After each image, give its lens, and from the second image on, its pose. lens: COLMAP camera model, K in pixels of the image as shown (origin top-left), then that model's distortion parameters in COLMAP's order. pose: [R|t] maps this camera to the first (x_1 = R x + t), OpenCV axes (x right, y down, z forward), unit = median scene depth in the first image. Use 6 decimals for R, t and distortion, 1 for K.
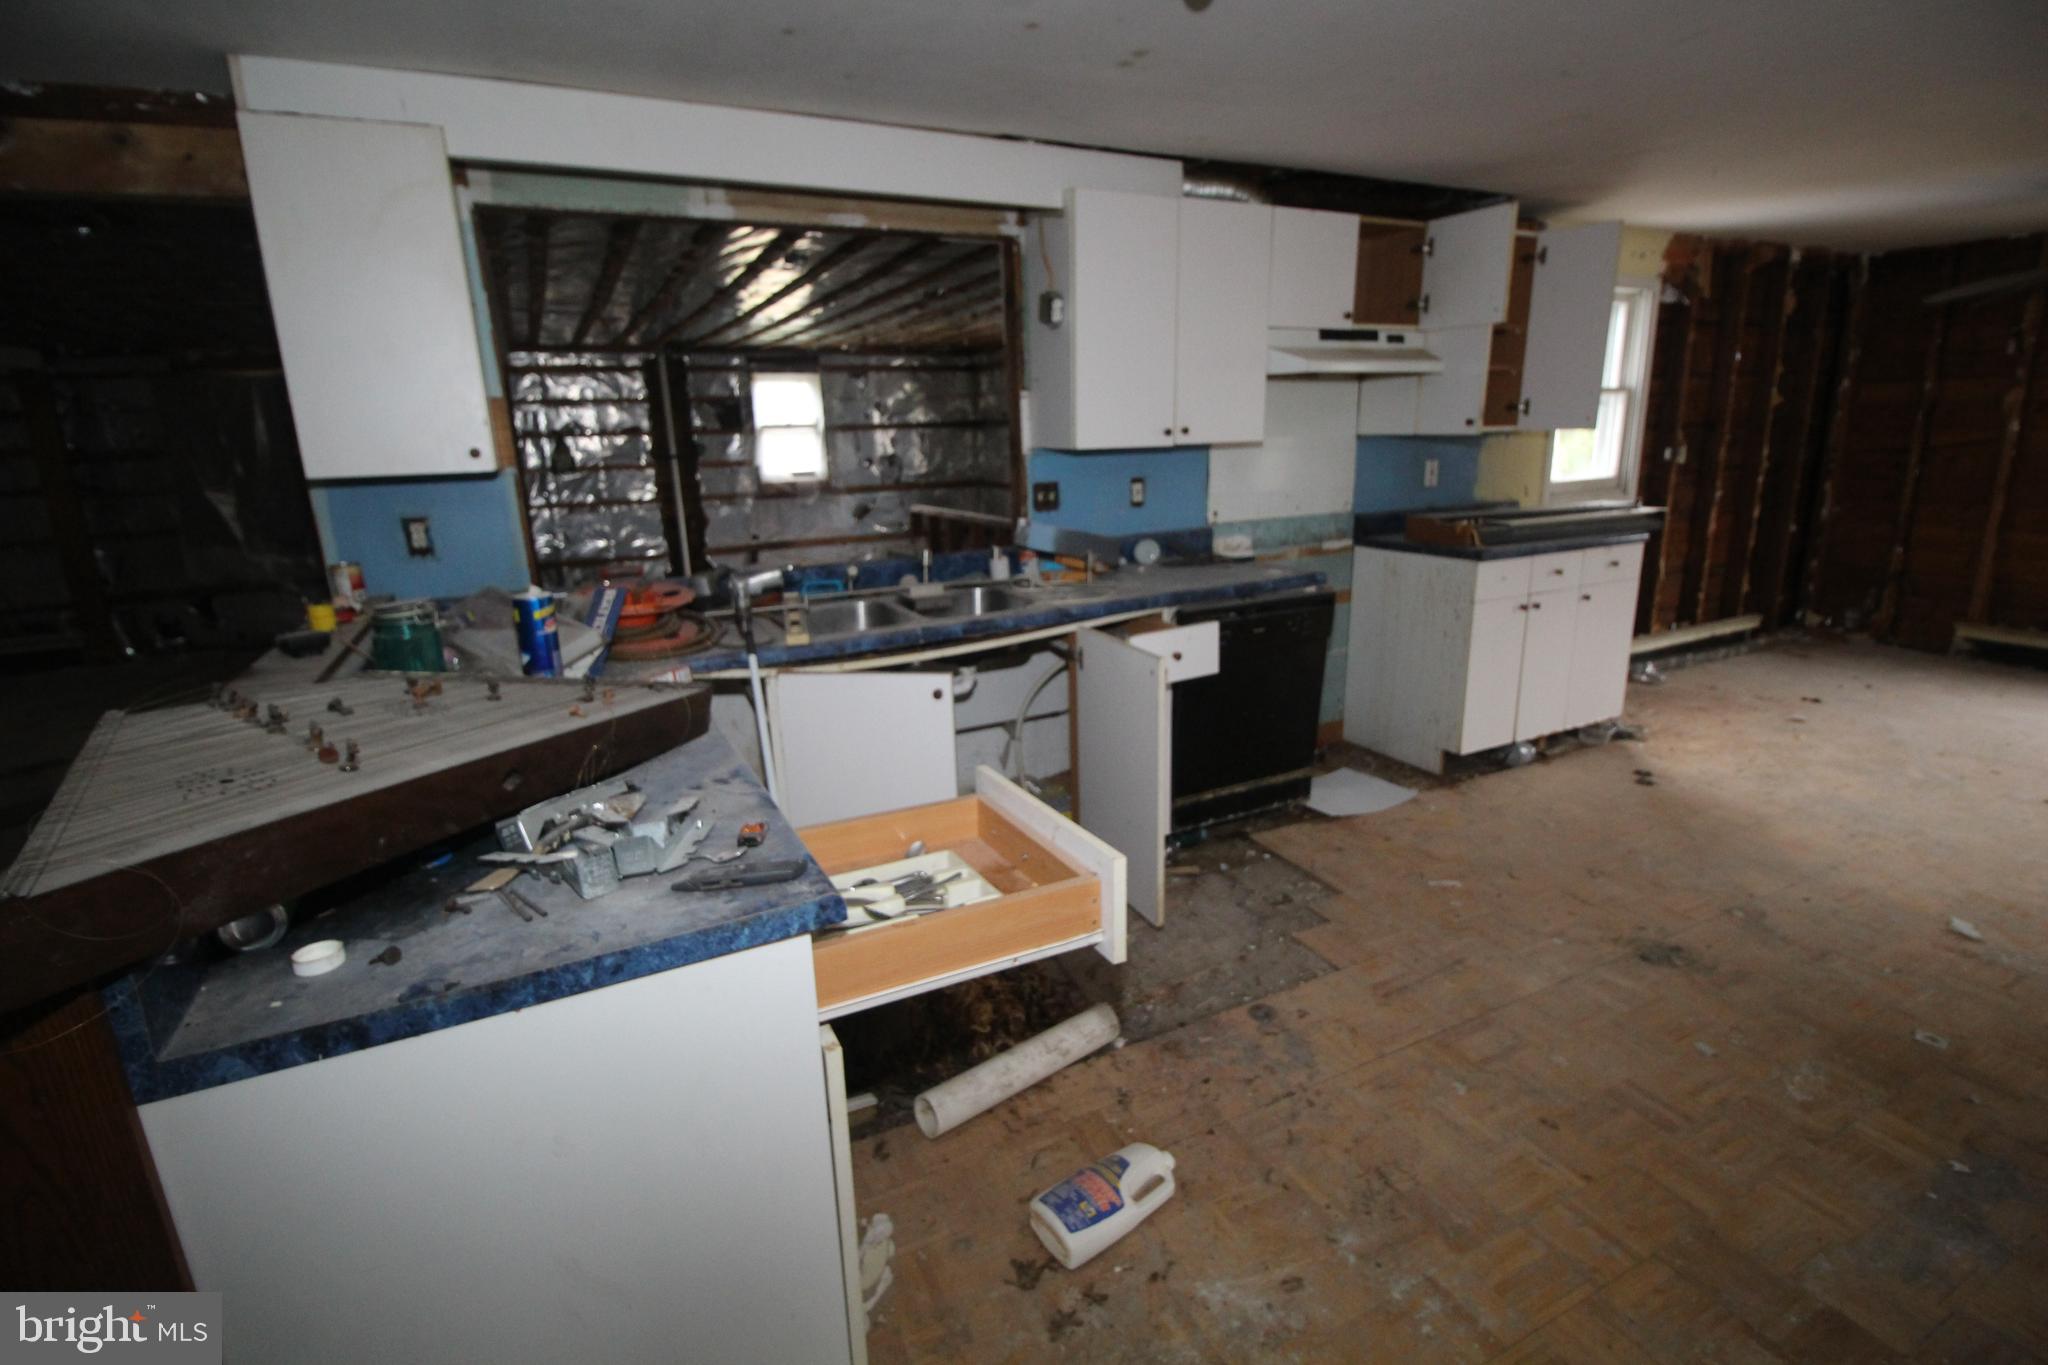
lens RADIAL K [[955.1, 0, 1024.0], [0, 955.1, 682.5], [0, 0, 1]] dist [-0.001572, -0.009404]
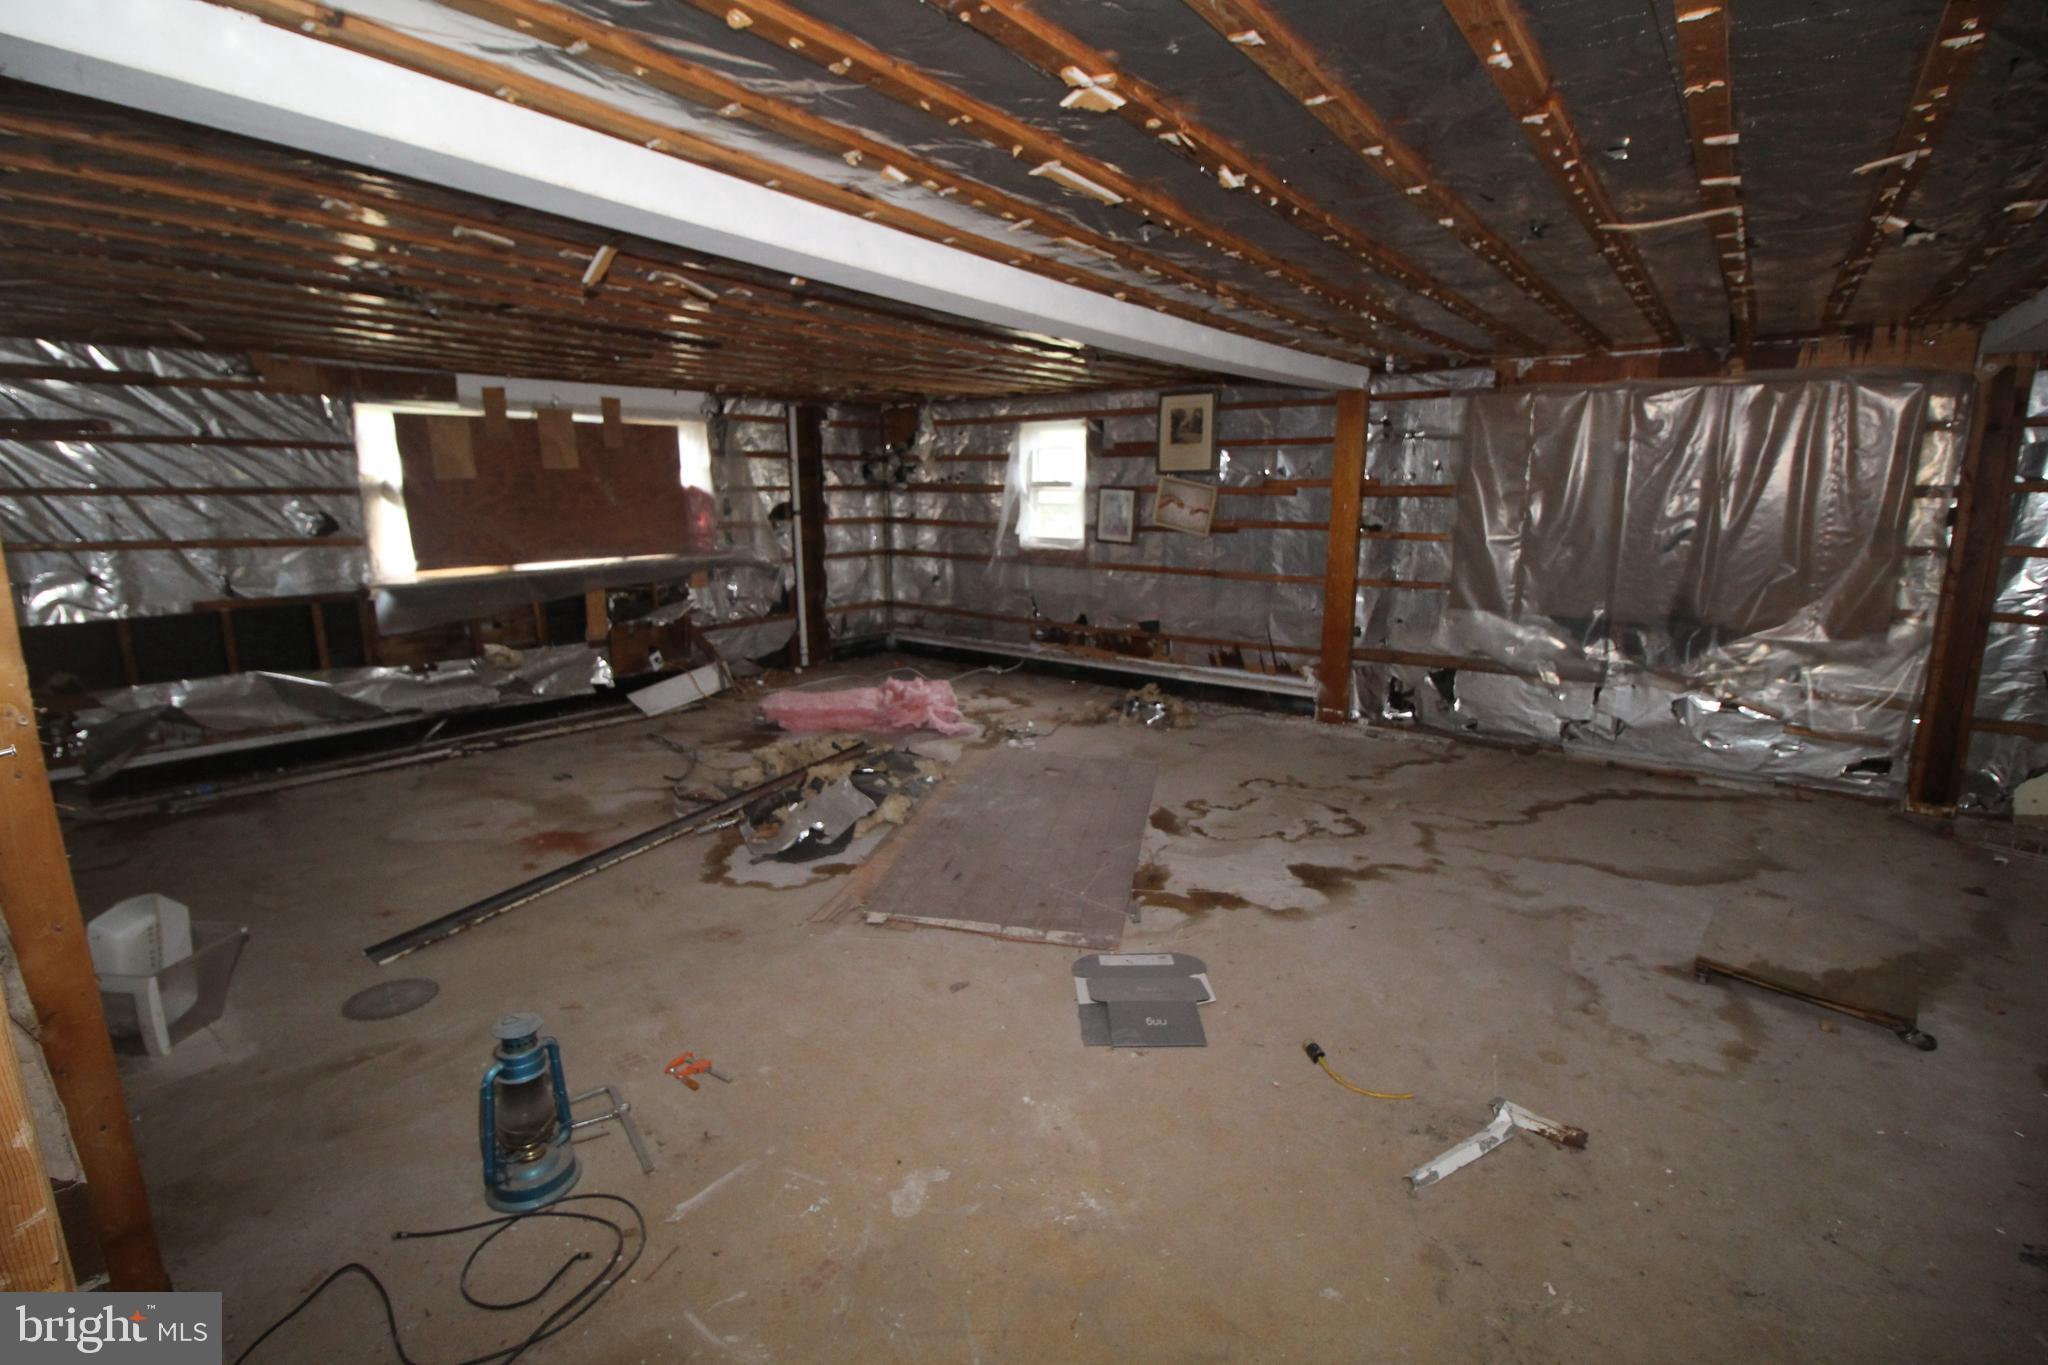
lens RADIAL K [[955.1, 0, 1024.0], [0, 955.1, 682.5], [0, 0, 1]] dist [-0.001572, -0.009404]
pose [[0.433405, 0.212711, -0.875736, -0.252317], [-0.241298, 0.963655, 0.114647, -0.070134], [0.868295, 0.161624, 0.468980, 0.252840]]
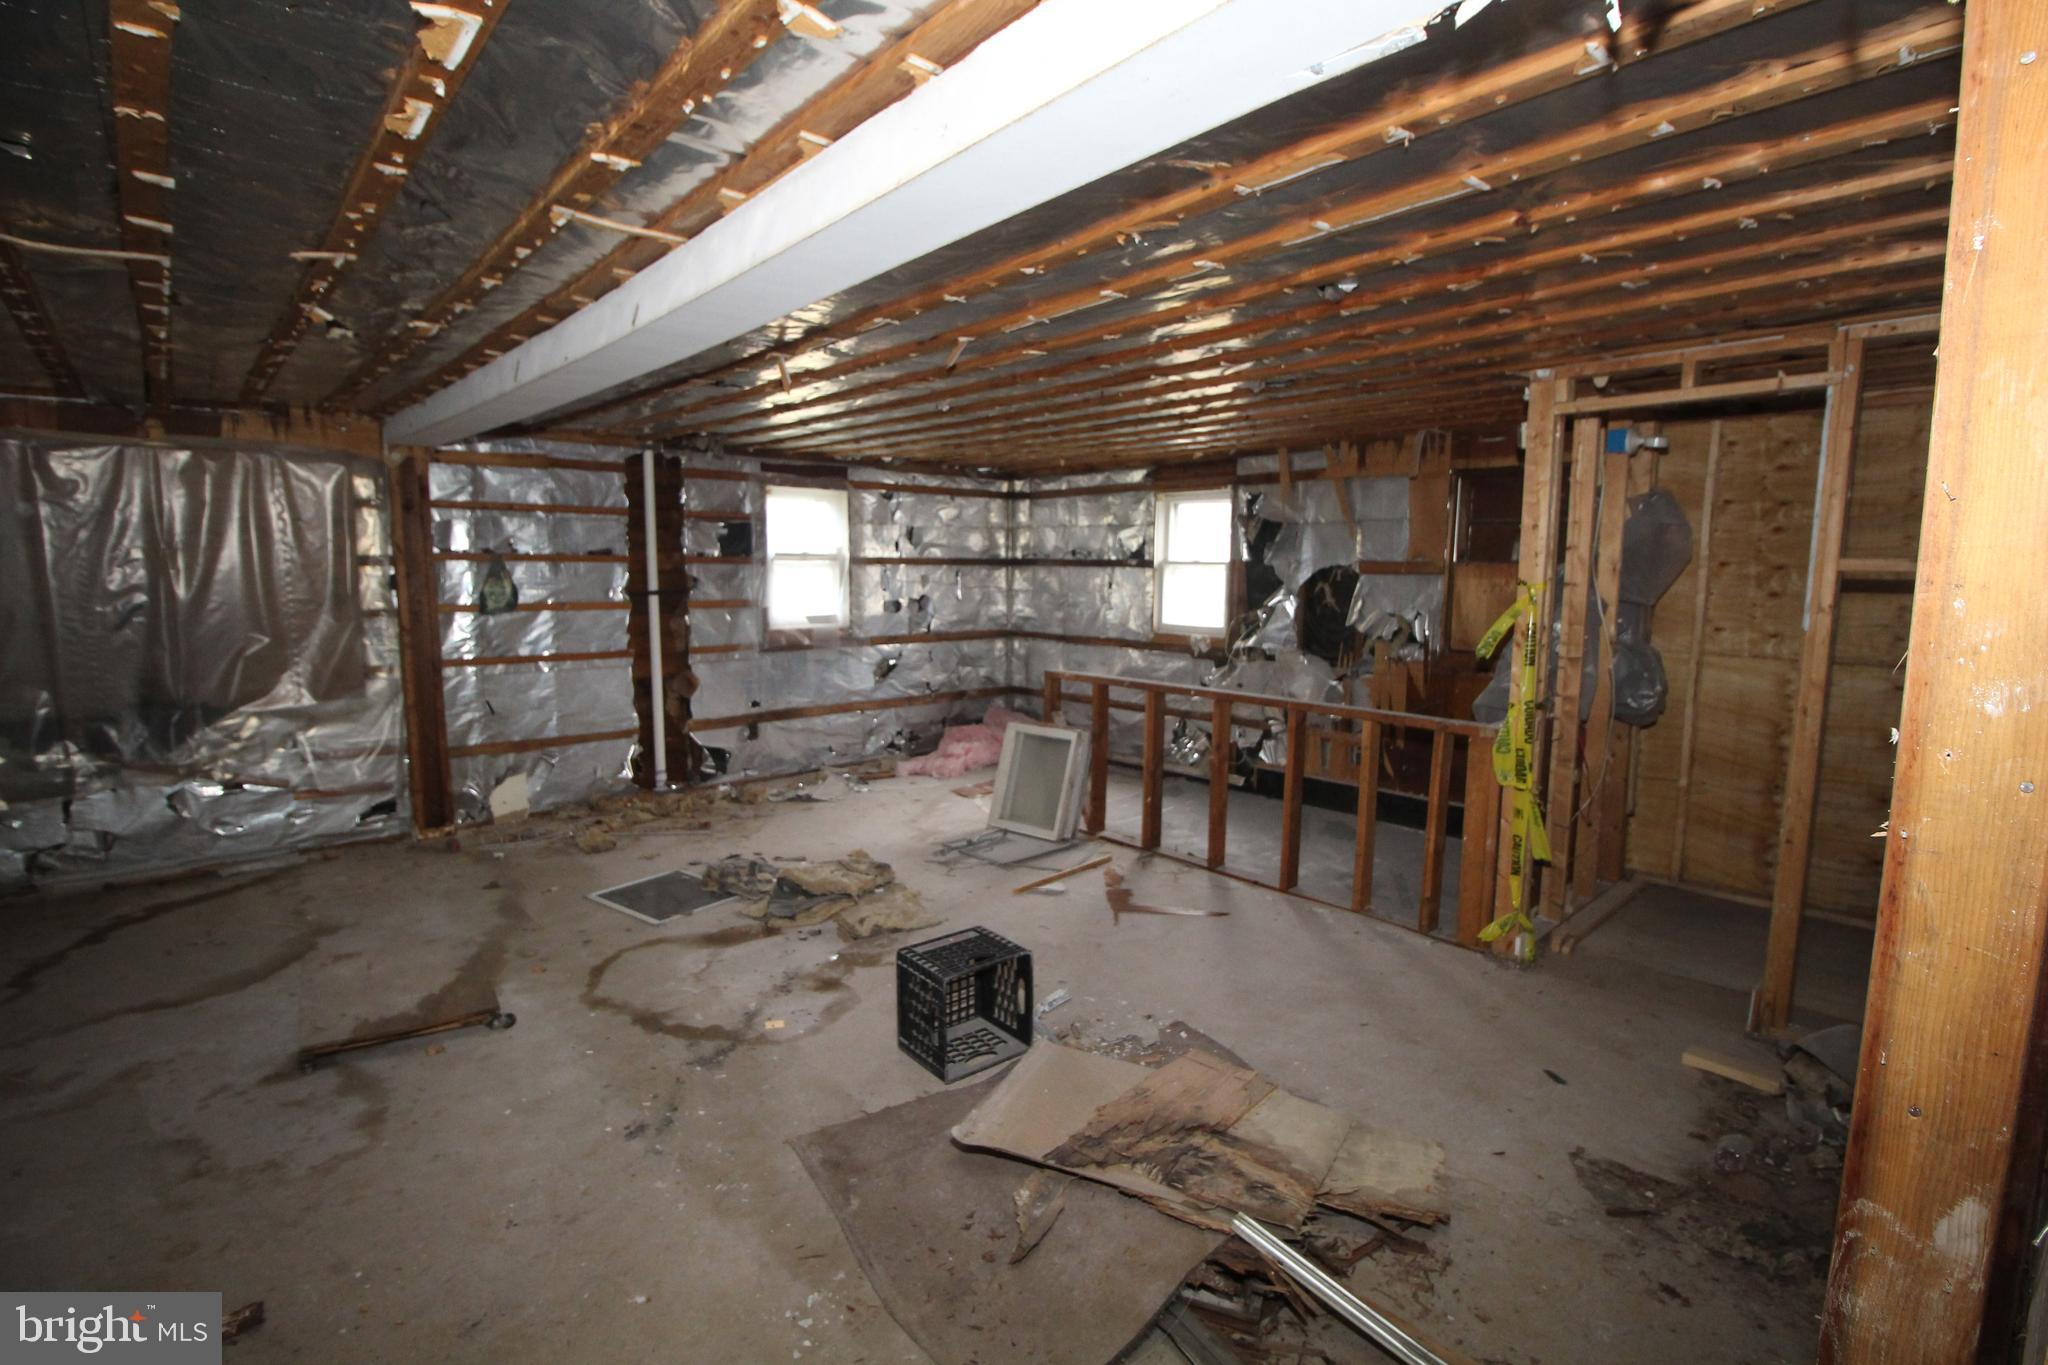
lens RADIAL K [[955.1, 0, 1024.0], [0, 955.1, 682.5], [0, 0, 1]] dist [-0.001572, -0.009404]
pose [[0.965235, 0.004418, 0.261345, -0.275001], [0.030516, 0.991115, -0.129460, -0.068204], [-0.259595, 0.132935, 0.956524, 0.251704]]
